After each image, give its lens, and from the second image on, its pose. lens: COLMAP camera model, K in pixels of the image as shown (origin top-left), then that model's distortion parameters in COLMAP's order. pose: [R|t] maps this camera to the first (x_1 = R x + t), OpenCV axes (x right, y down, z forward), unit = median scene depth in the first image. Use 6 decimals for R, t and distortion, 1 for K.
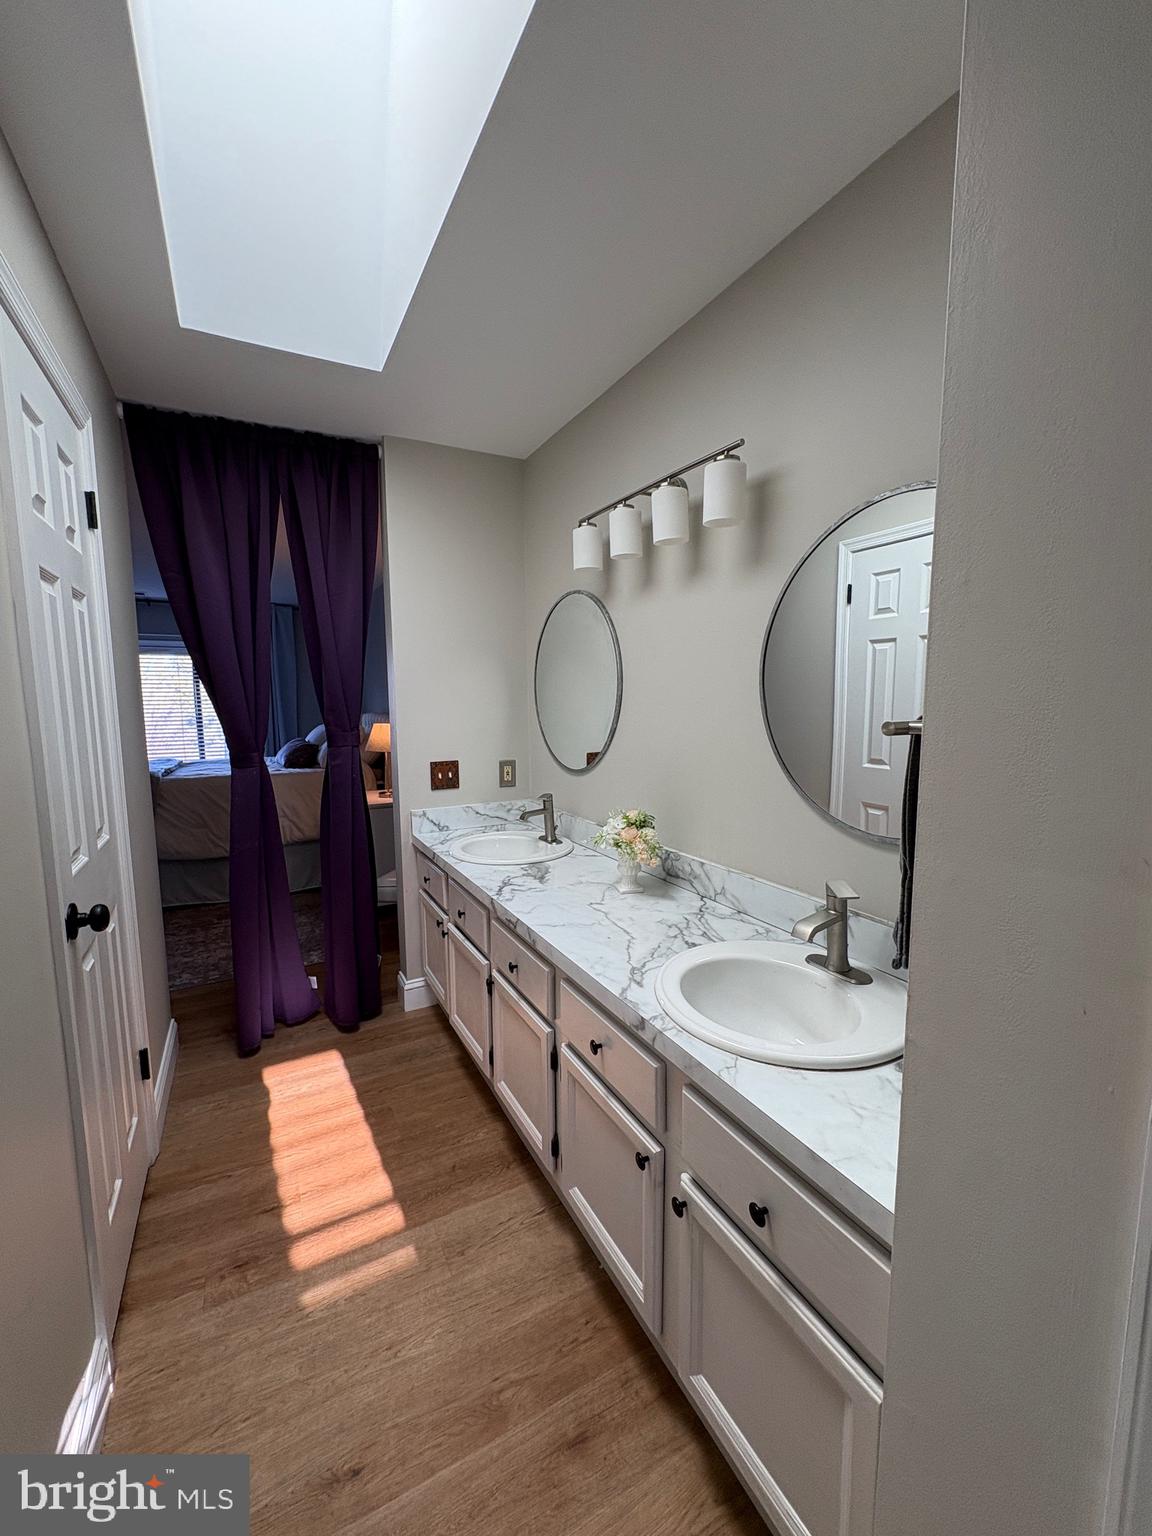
lens RADIAL K [[613.6, 0, 562.3], [0, 613.6, 765.7], [0, 0, 1]] dist [0.001066, 0.000530]
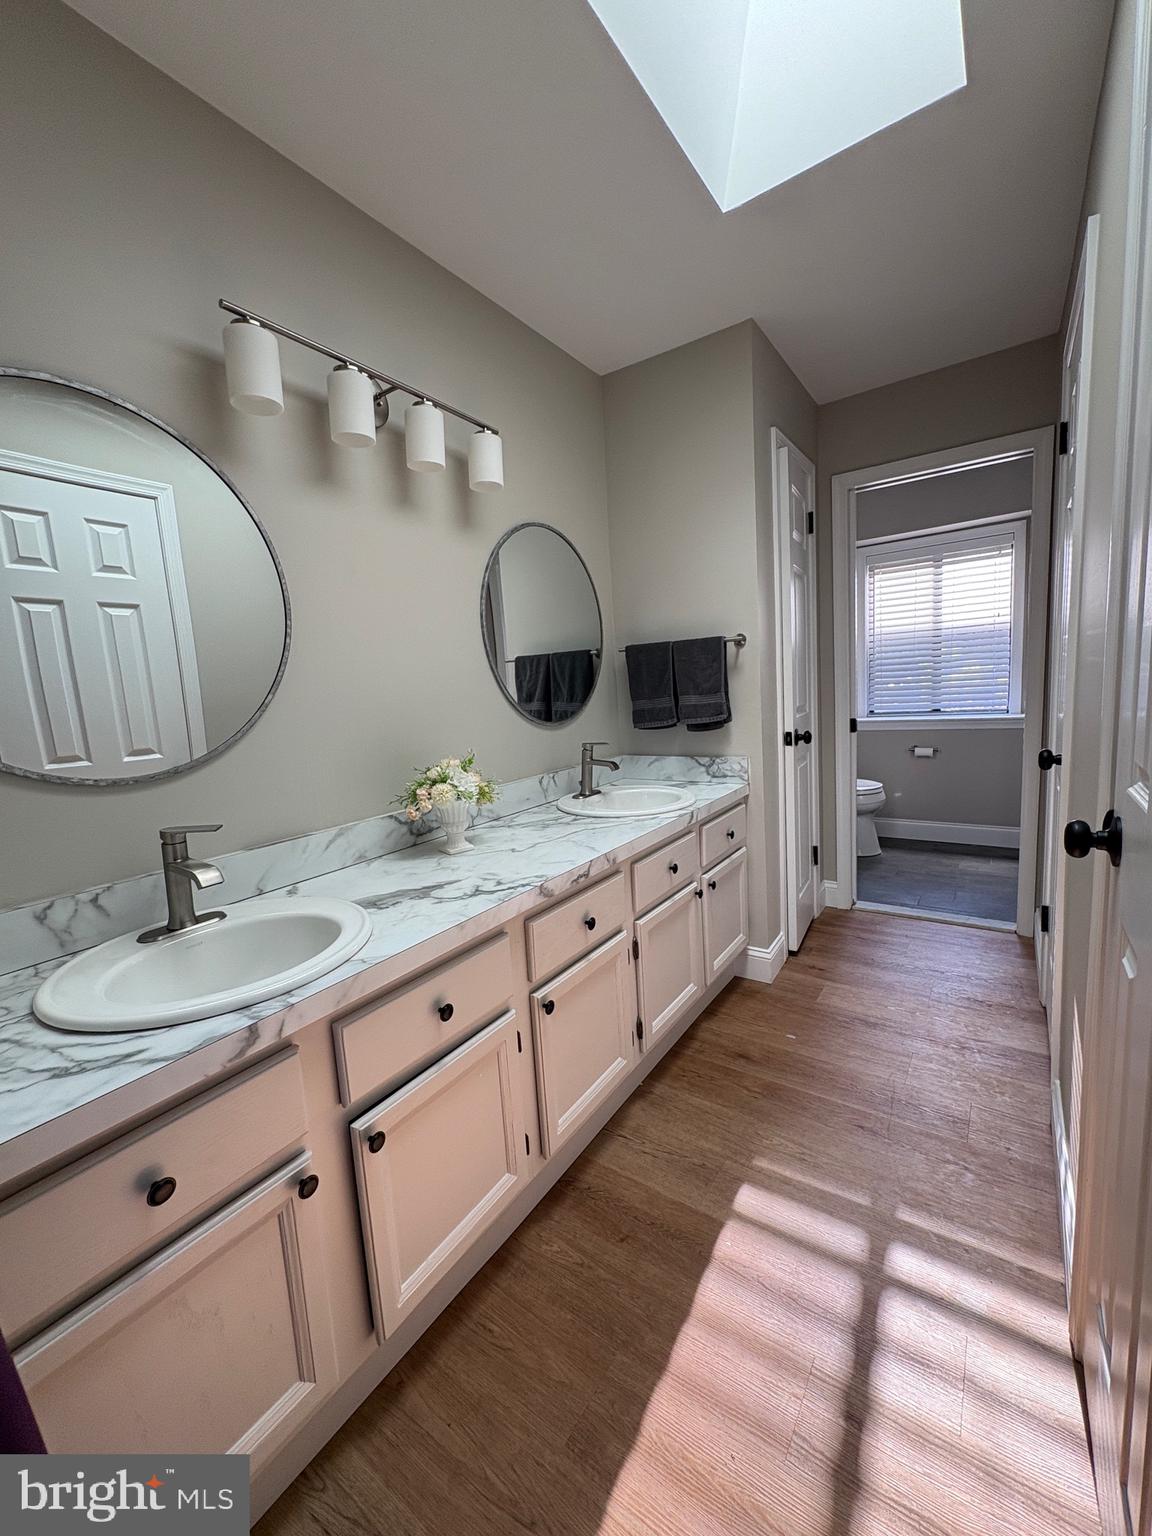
lens RADIAL K [[613.6, 0, 567.5], [0, 613.6, 773.9], [0, 0, 1]] dist [0.001066, 0.000530]
pose [[-0.458664, -0.082581, 0.884764, -0.741025], [0.166475, 0.970058, 0.176843, -0.033340], [-0.872876, 0.228403, -0.431184, 1.225050]]
